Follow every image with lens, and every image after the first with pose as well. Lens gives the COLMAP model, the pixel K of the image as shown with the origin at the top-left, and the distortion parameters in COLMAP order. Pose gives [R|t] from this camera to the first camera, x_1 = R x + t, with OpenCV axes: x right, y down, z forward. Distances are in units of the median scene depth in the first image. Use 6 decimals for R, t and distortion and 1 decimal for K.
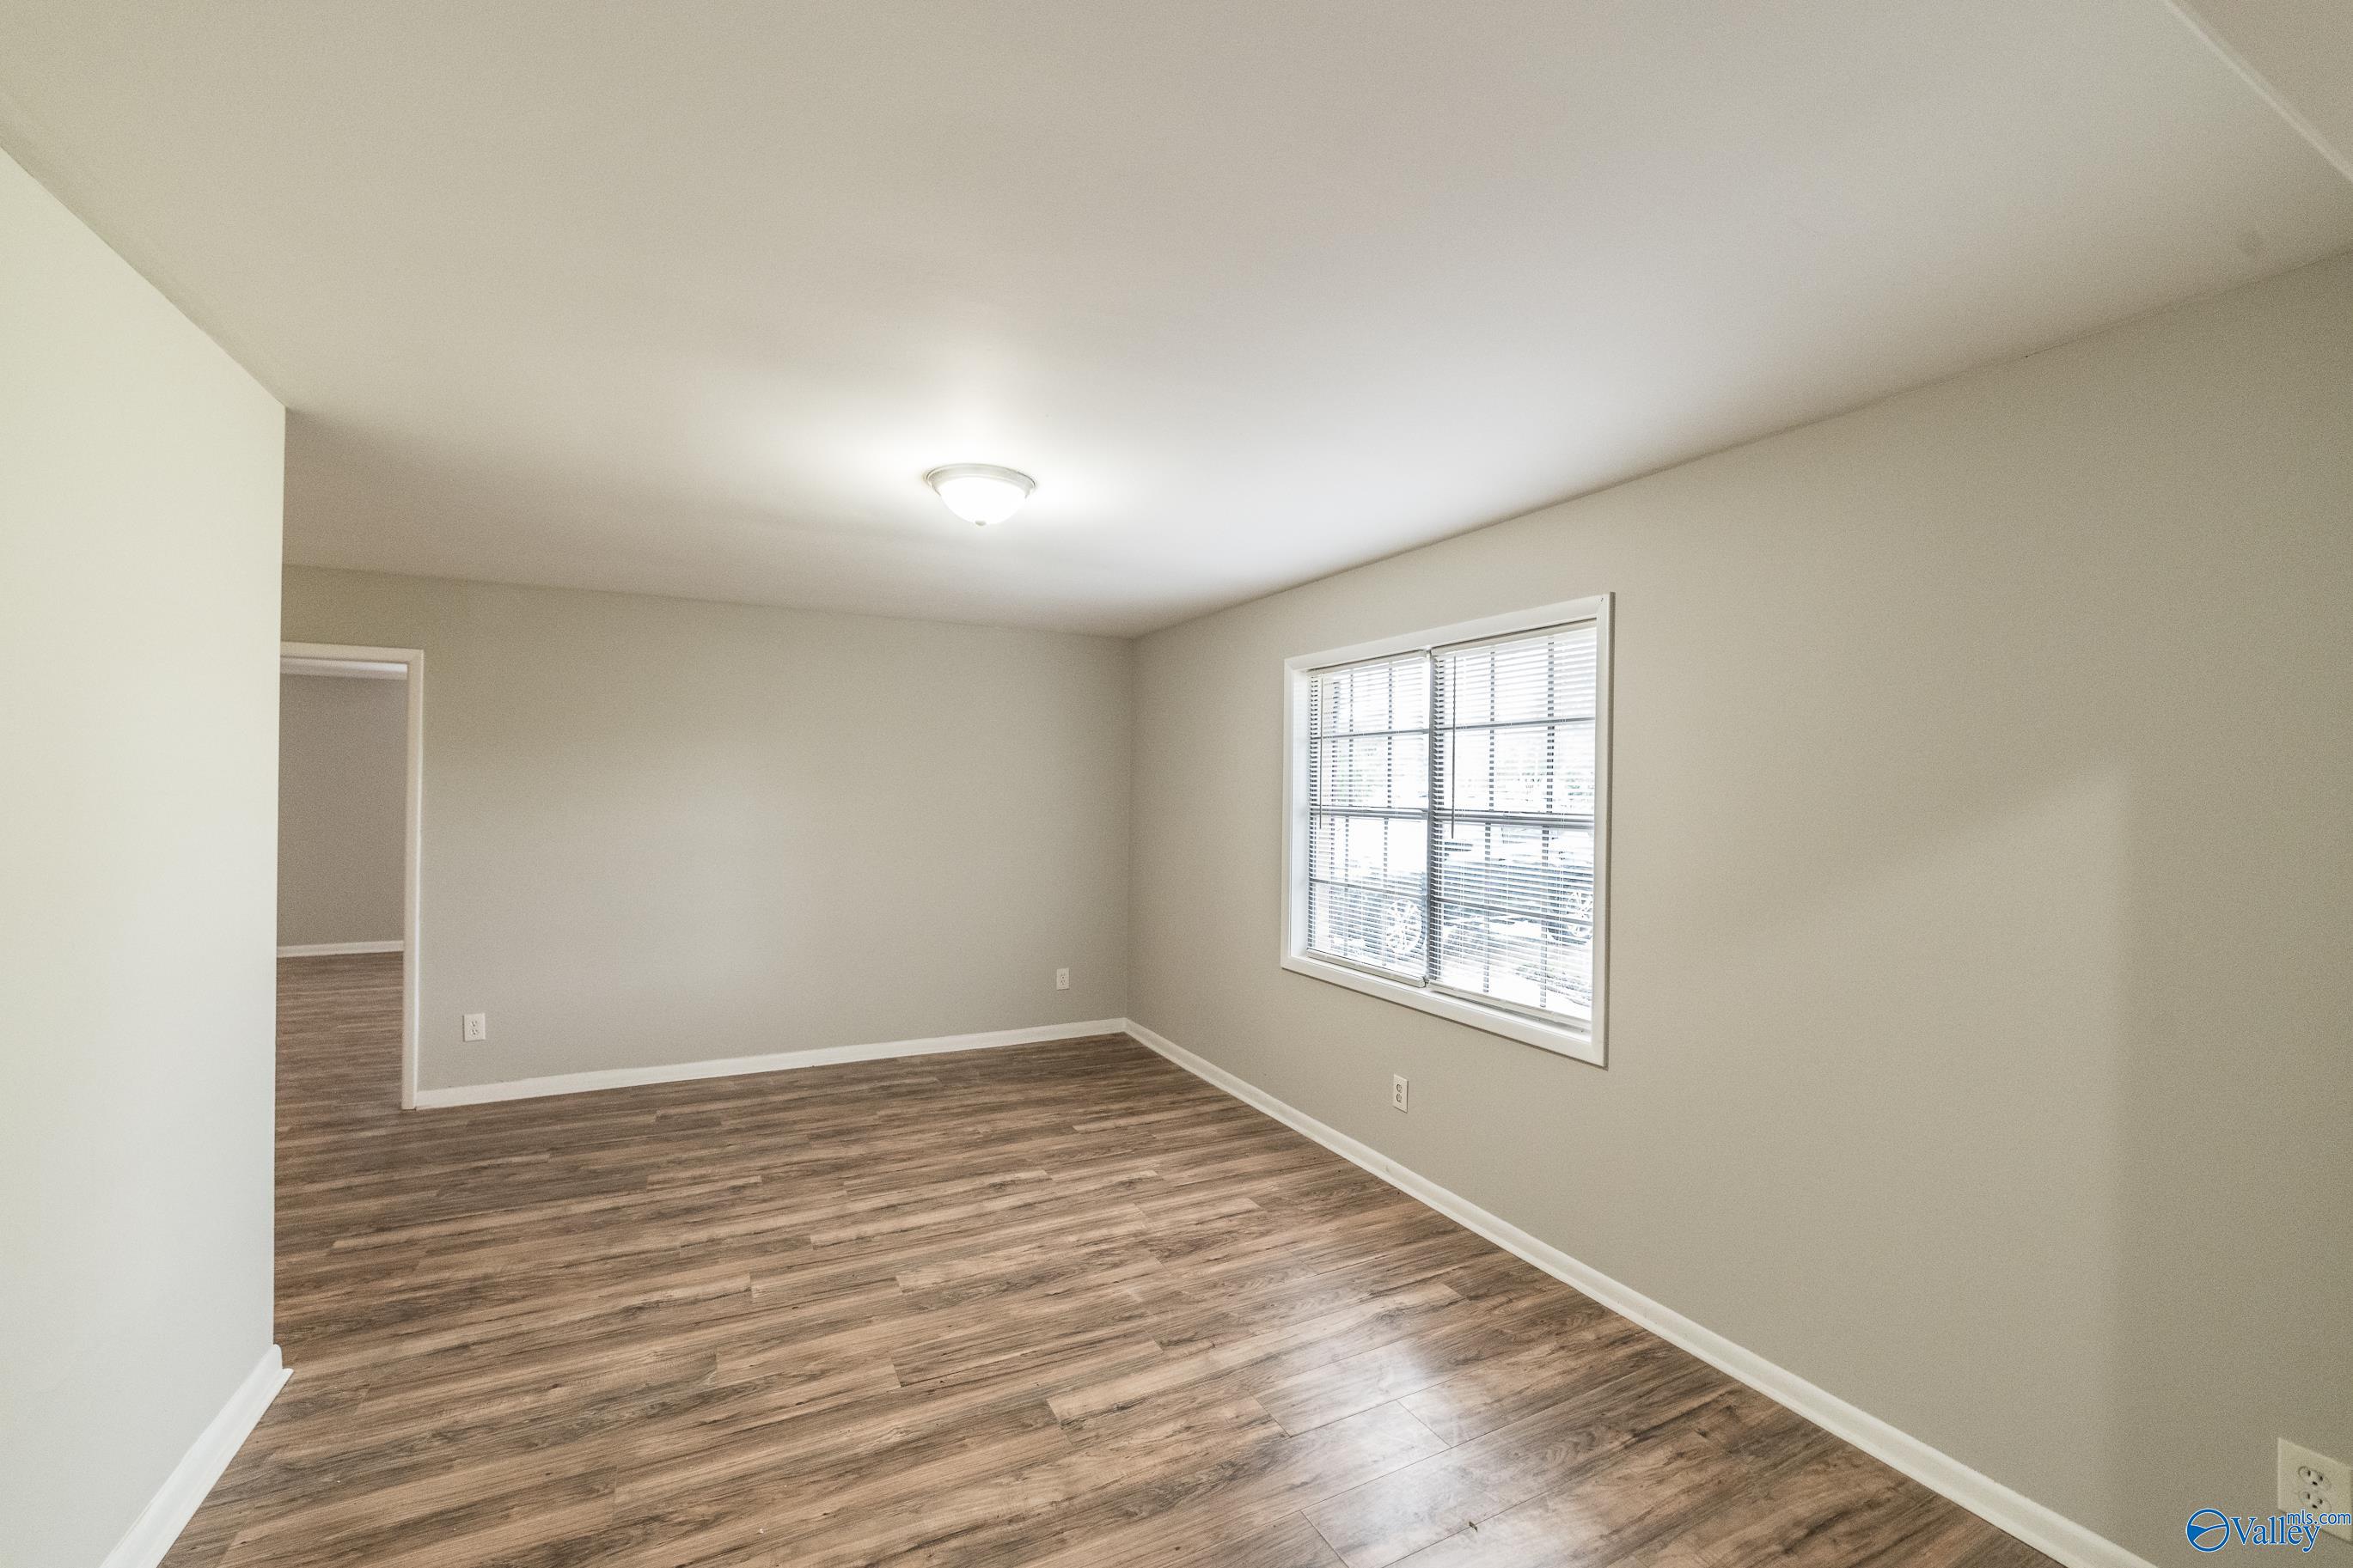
lens RADIAL K [[926.2, 0, 1176.5], [0, 926.2, 784.0], [0, 0, 1]] dist [-0.018664, 0.007251]
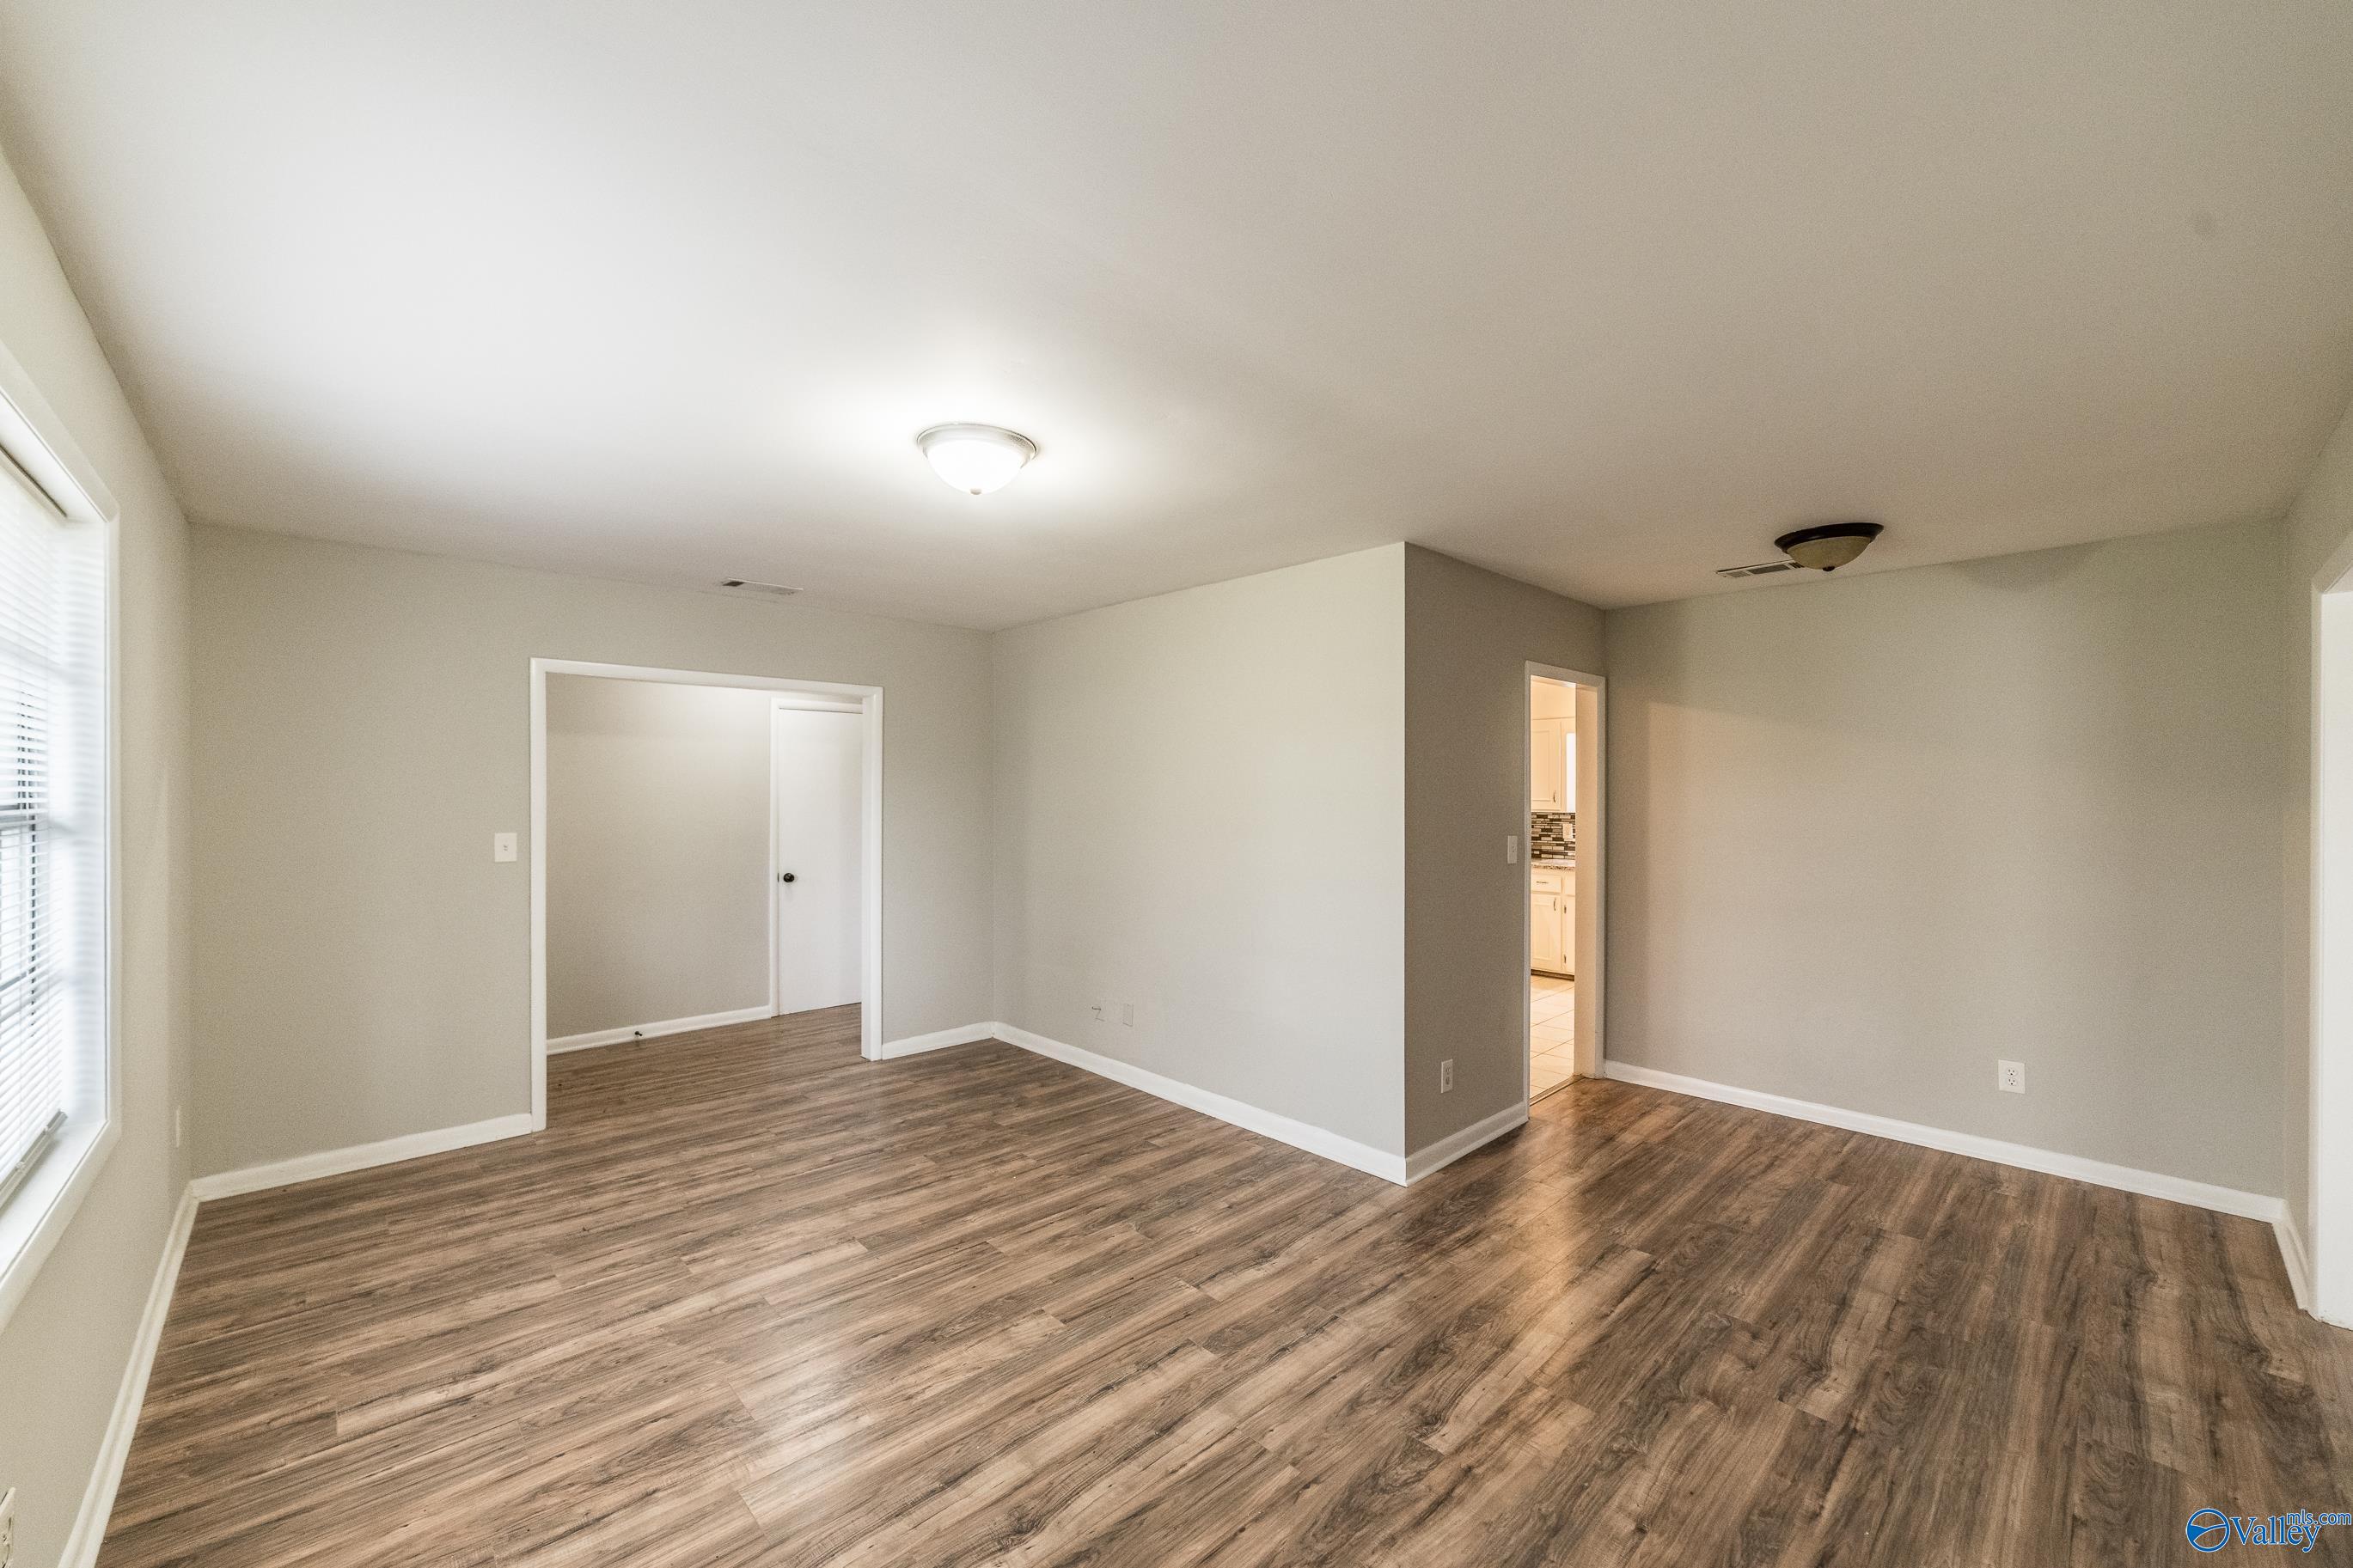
lens RADIAL K [[926.2, 0, 1176.5], [0, 926.2, 784.0], [0, 0, 1]] dist [-0.018664, 0.007251]
pose [[-0.961694, -0.017886, -0.273541, -0.136690], [-0.013396, 0.999743, -0.018273, 0.015957], [0.273798, -0.013909, -0.961687, 1.699151]]
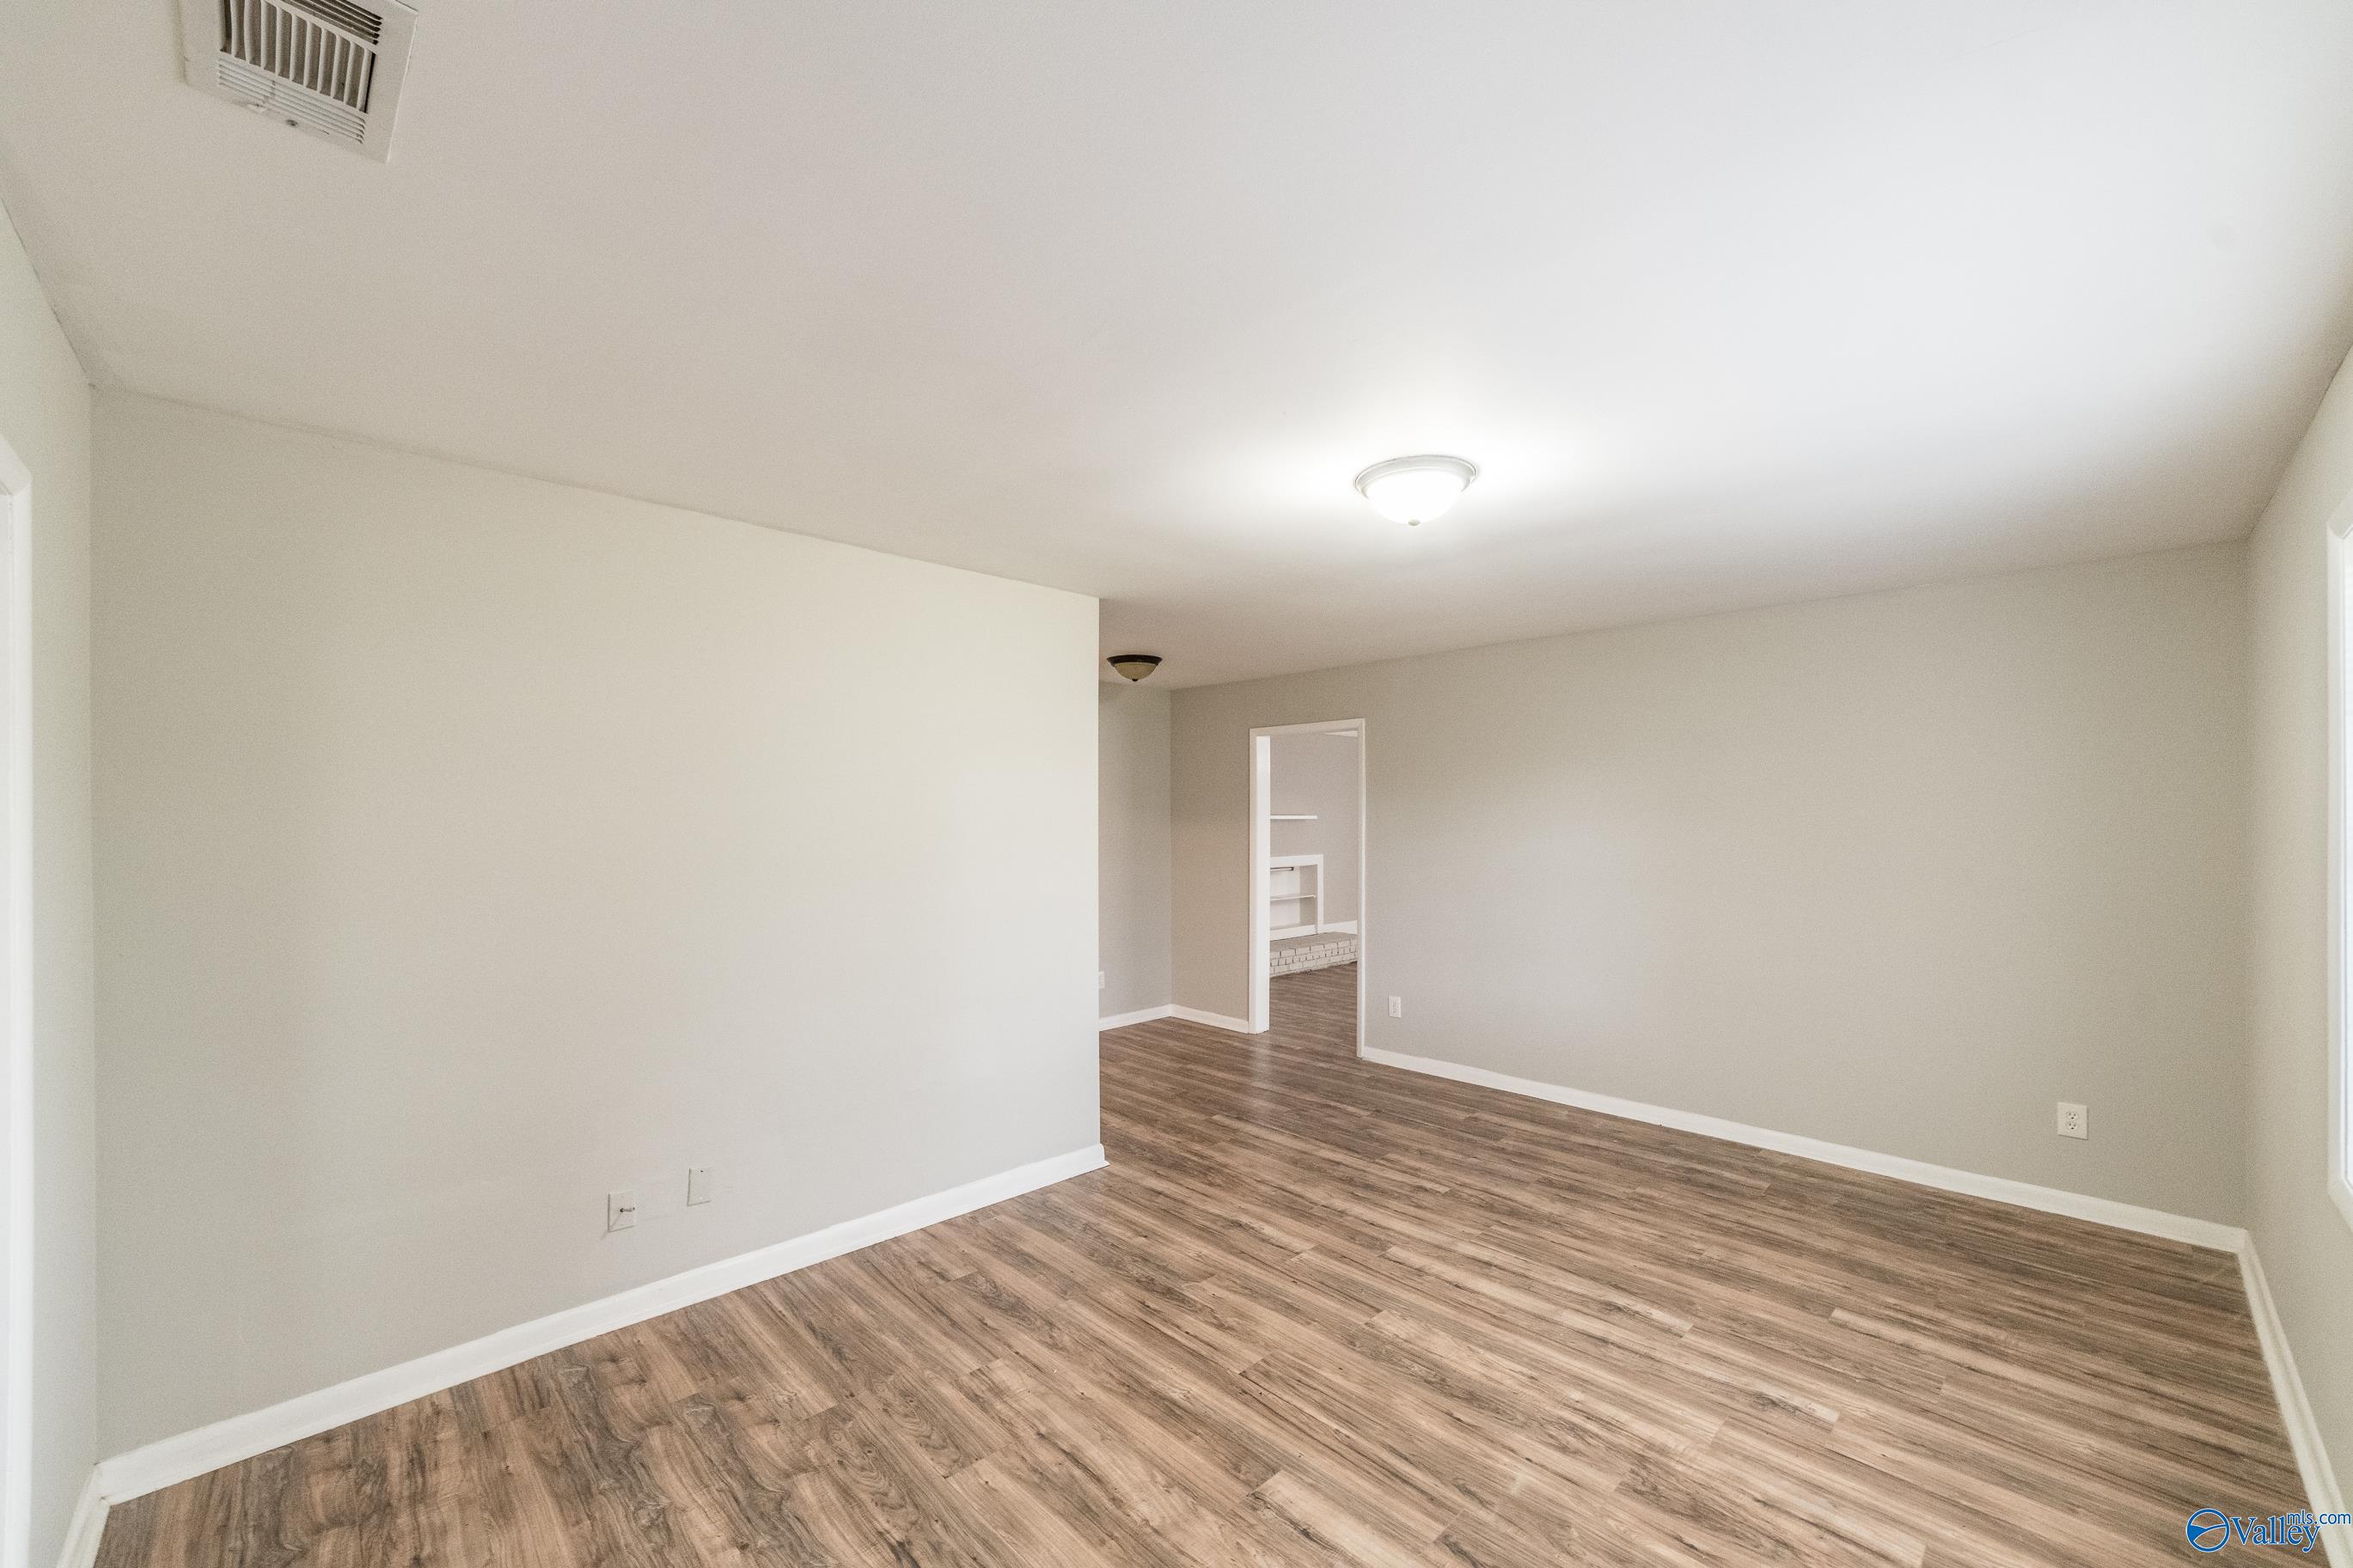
lens RADIAL K [[926.2, 0, 1176.5], [0, 926.2, 784.0], [0, 0, 1]] dist [-0.018664, 0.007251]
pose [[0.296377, -0.048202, -0.953854, 0.524440], [0.011152, 0.998832, -0.047010, 0.017757], [0.955006, 0.003296, 0.296568, 0.443258]]
